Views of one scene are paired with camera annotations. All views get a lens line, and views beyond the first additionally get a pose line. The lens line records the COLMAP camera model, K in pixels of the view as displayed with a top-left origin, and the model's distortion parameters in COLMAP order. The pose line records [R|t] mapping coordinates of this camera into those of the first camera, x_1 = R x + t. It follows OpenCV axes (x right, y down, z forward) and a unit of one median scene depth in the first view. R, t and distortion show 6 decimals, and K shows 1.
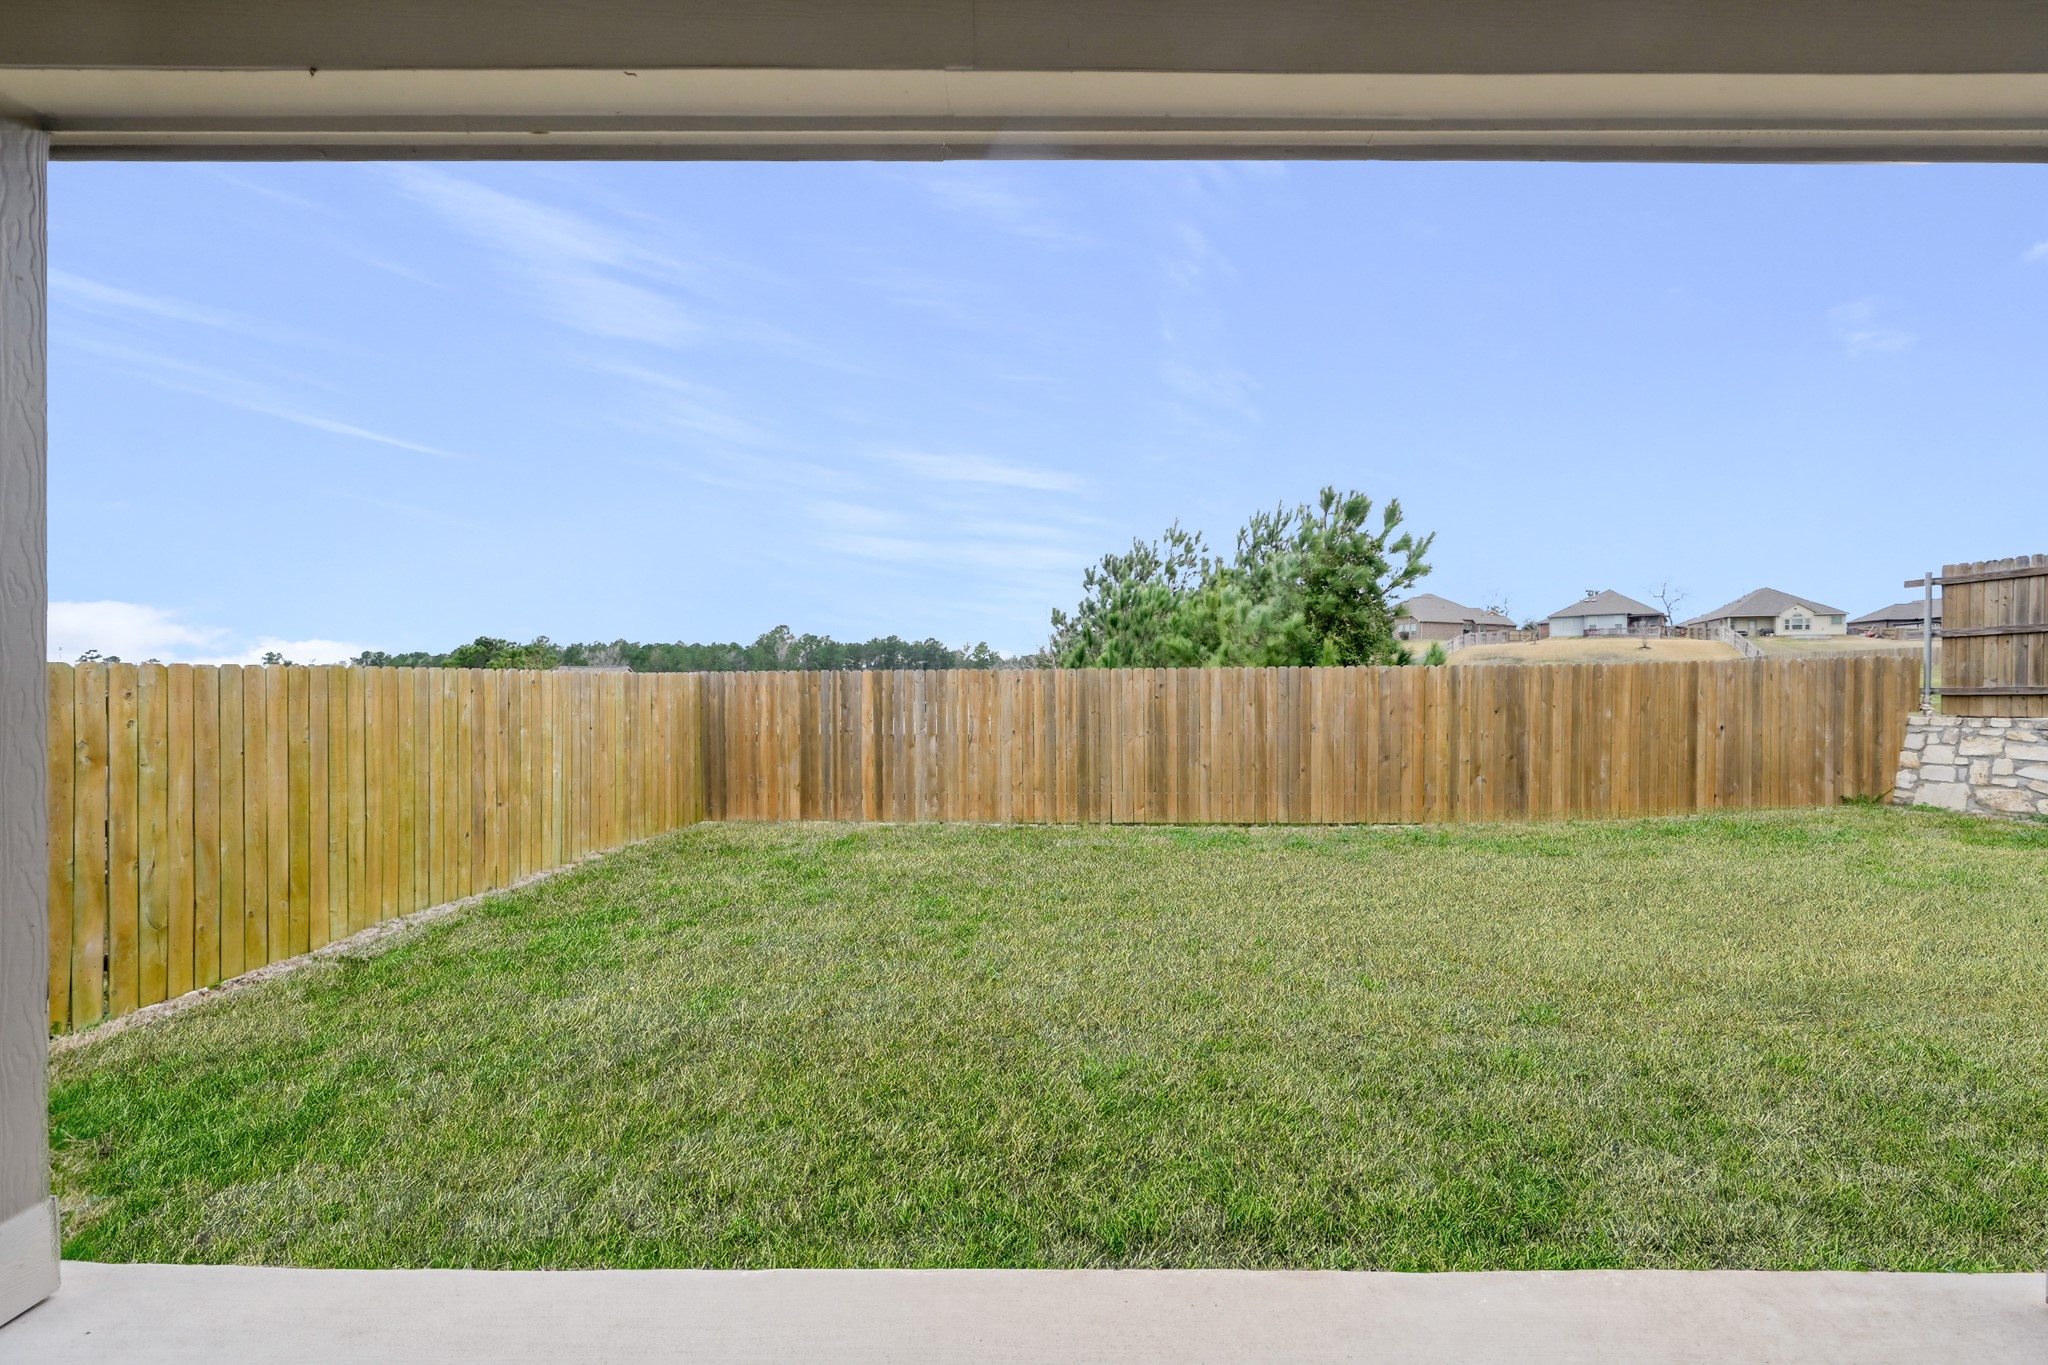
lens RADIAL K [[815.1, 0, 1022.1], [0, 815.1, 683.7], [0, 0, 1]] dist [-0.002902, 0.001151]
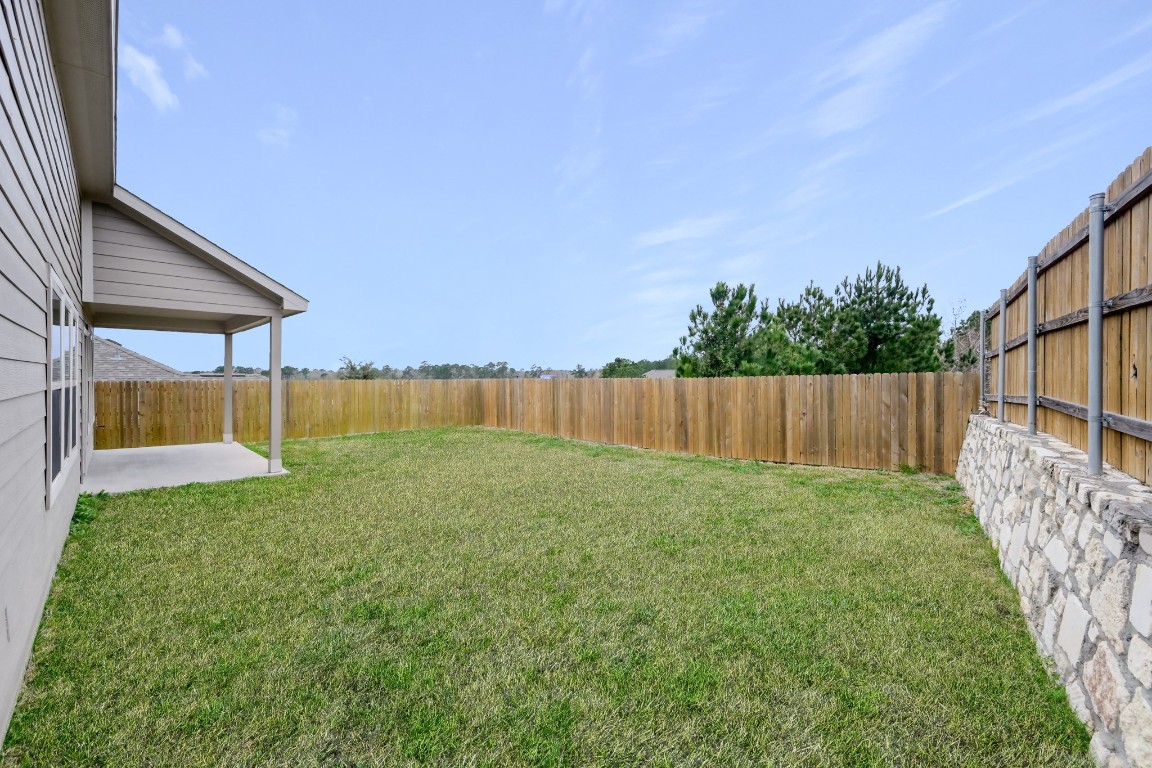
lens RADIAL K [[458.5, 0, 580.8], [0, 458.5, 376.3], [0, 0, 1]] dist [-0.002902, 0.001151]
pose [[0.715436, 0.000036, -0.698678, 1.187906], [-0.001809, 0.999997, -0.001801, -0.022889], [0.698676, 0.002552, 0.715434, -0.020489]]
